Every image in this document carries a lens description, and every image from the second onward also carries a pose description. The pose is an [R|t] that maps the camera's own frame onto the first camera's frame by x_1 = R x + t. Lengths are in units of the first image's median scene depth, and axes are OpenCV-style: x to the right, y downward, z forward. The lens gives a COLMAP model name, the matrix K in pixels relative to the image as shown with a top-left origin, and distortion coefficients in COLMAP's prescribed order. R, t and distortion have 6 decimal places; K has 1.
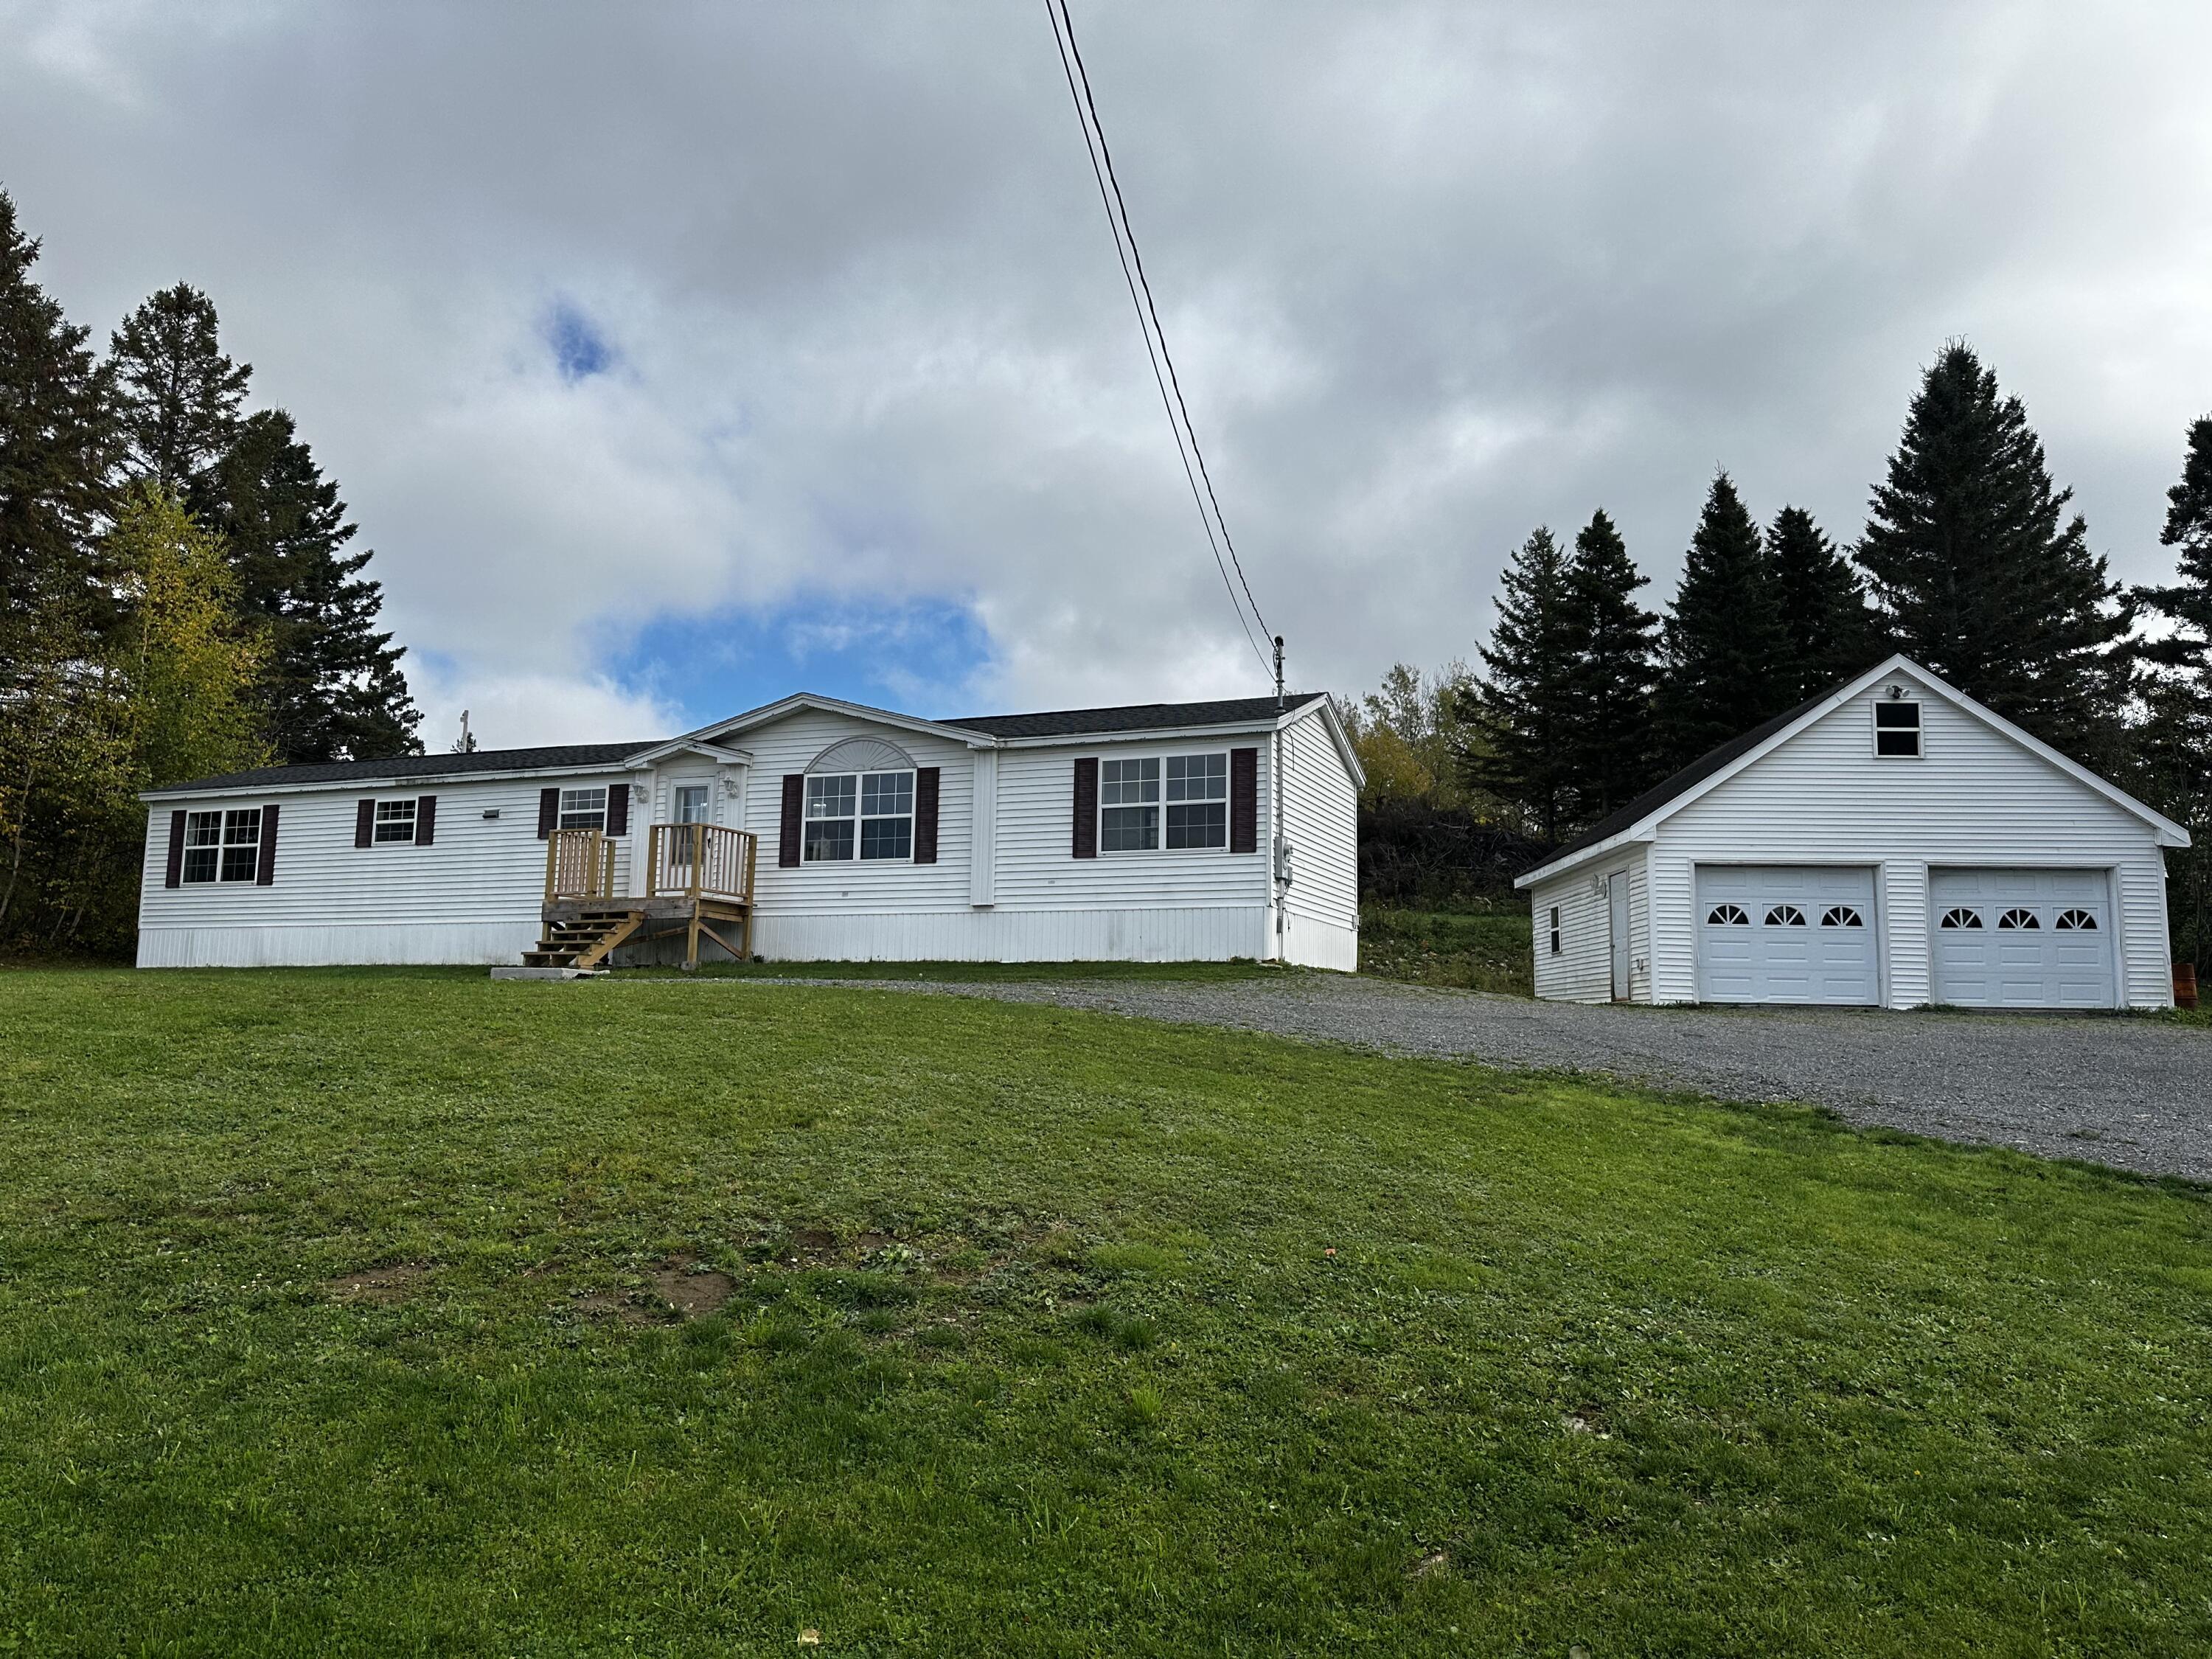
lens RADIAL K [[1552.0, 0, 1134.9], [0, 1552.0, 820.5], [0, 0, 1]] dist [0.066495, -0.079316]
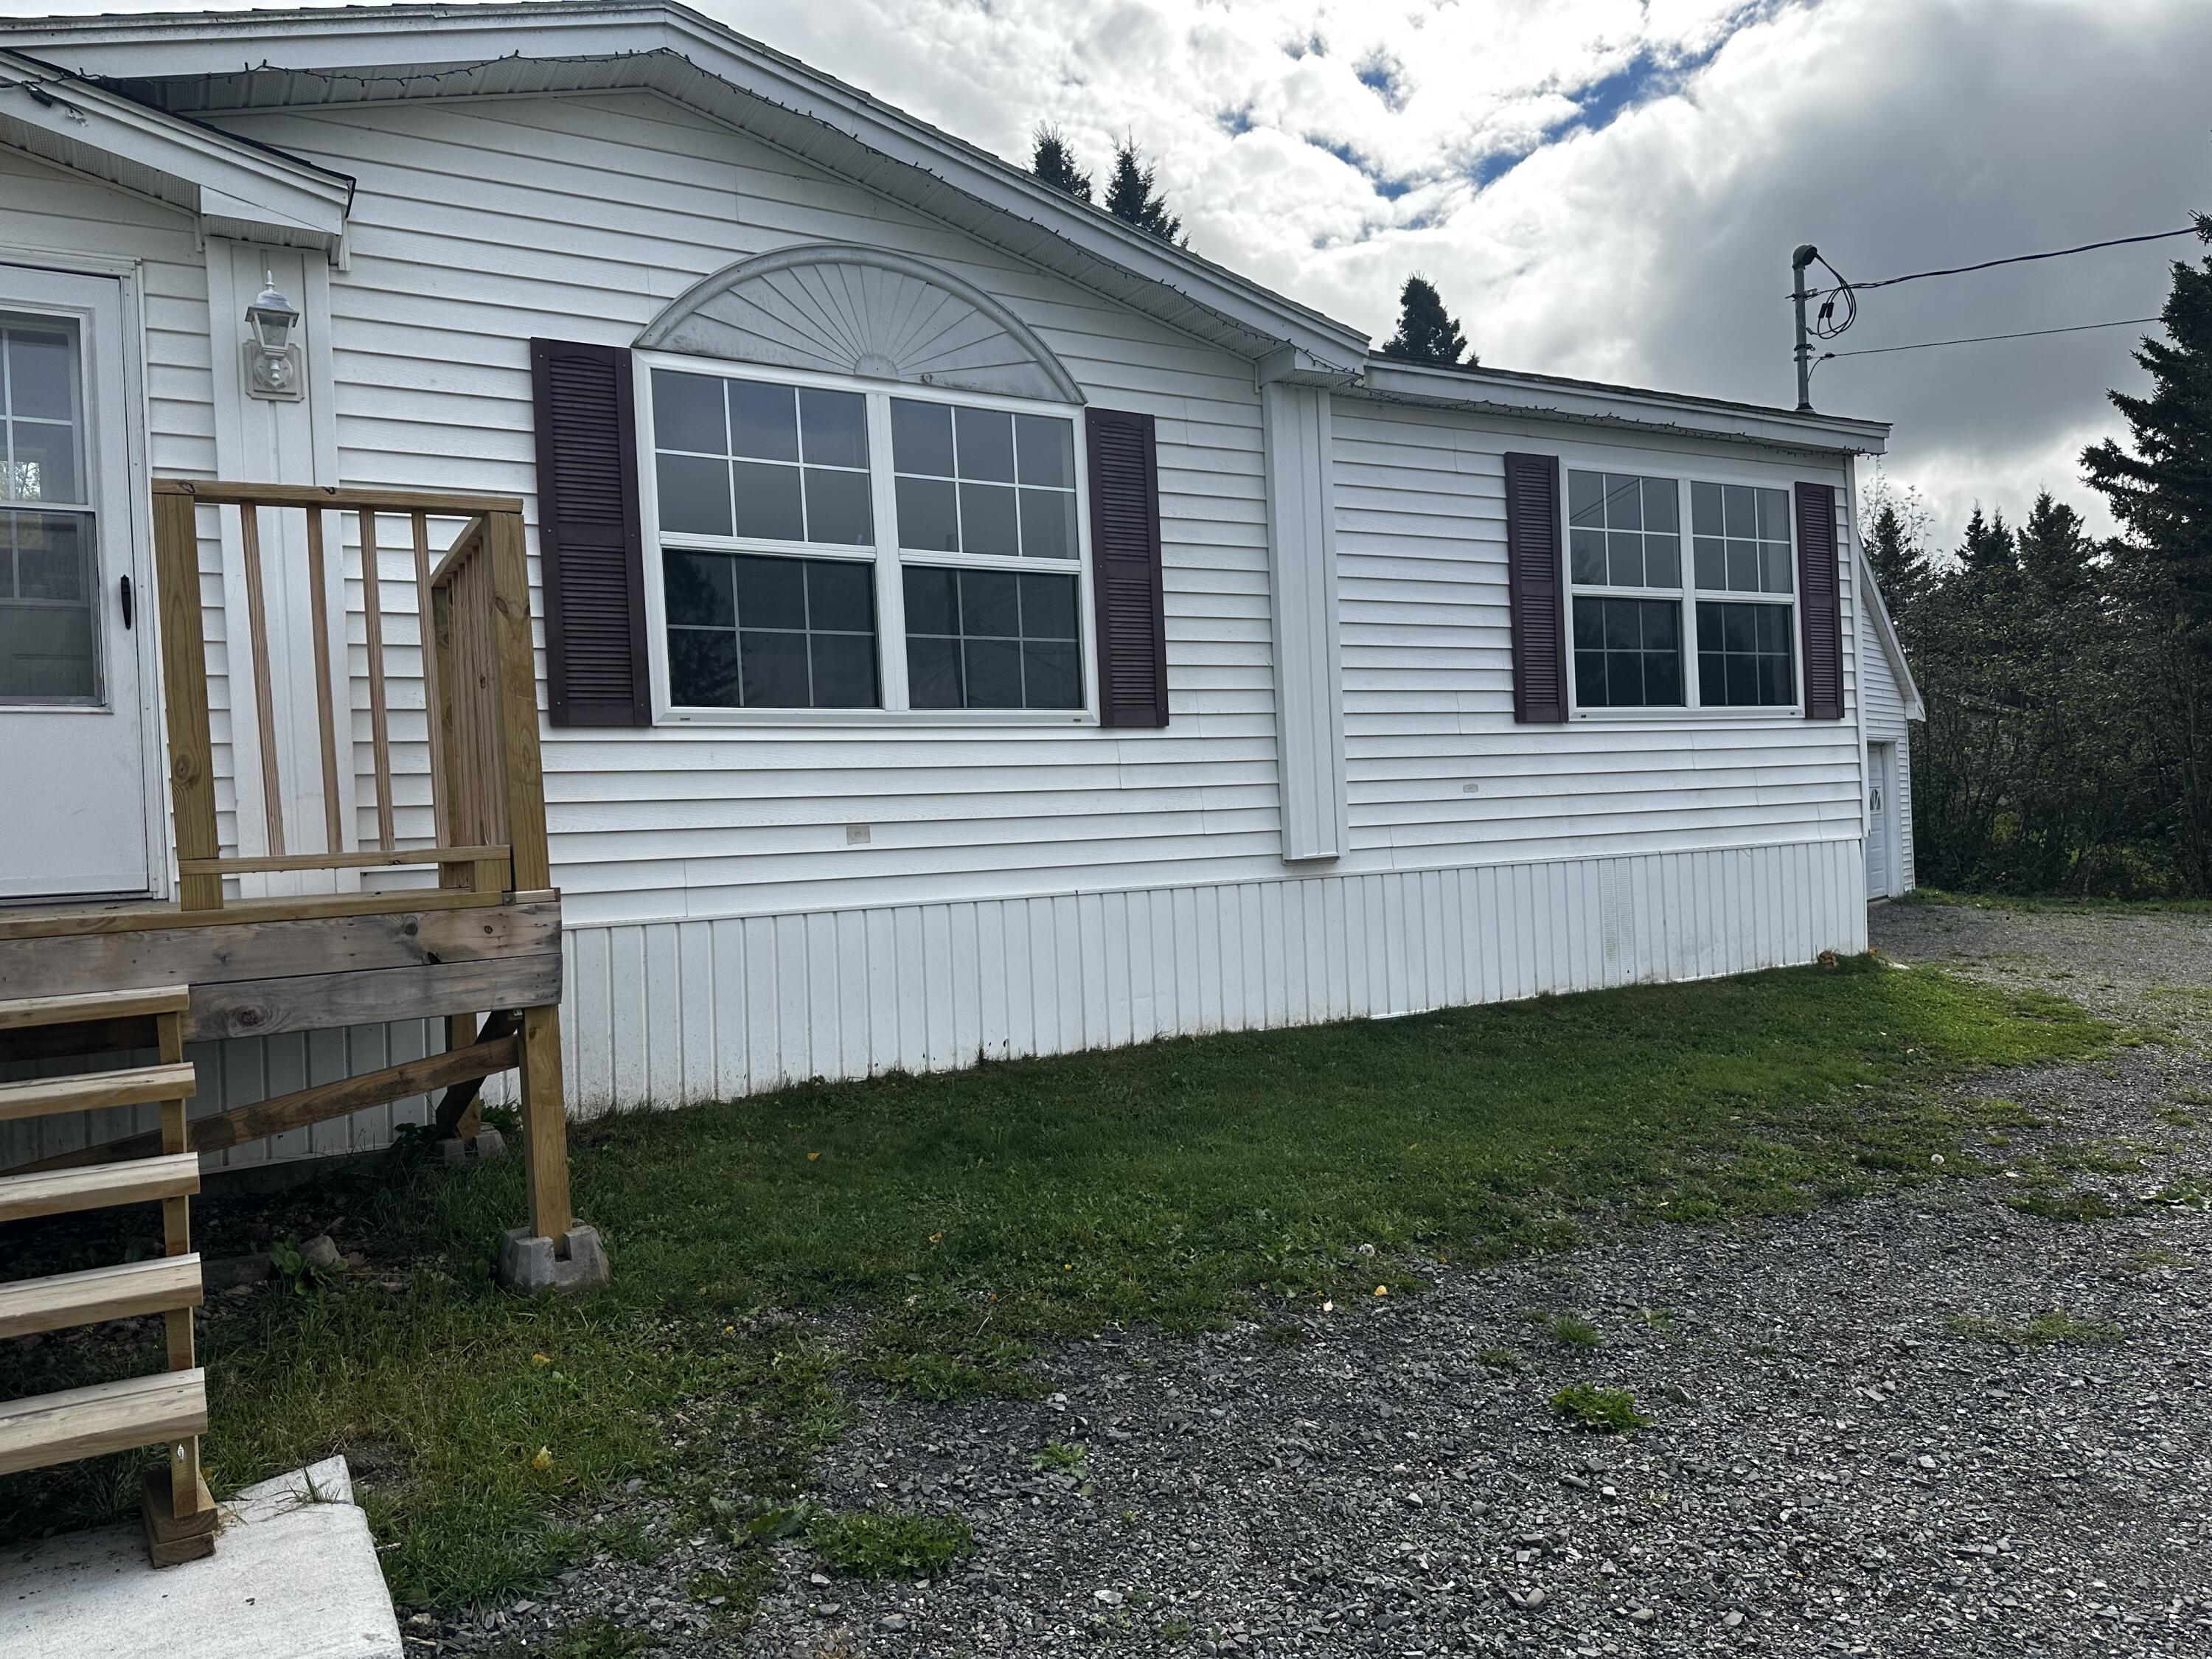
lens RADIAL K [[1552.0, 0, 1136.0], [0, 1552.0, 853.6], [0, 0, 1]] dist [0.066495, -0.079316]
pose [[0.604836, -0.051853, 0.794660, -0.379754], [-0.052135, 0.993159, 0.104486, 0.019998], [-0.794642, -0.104626, 0.597995, 0.806422]]
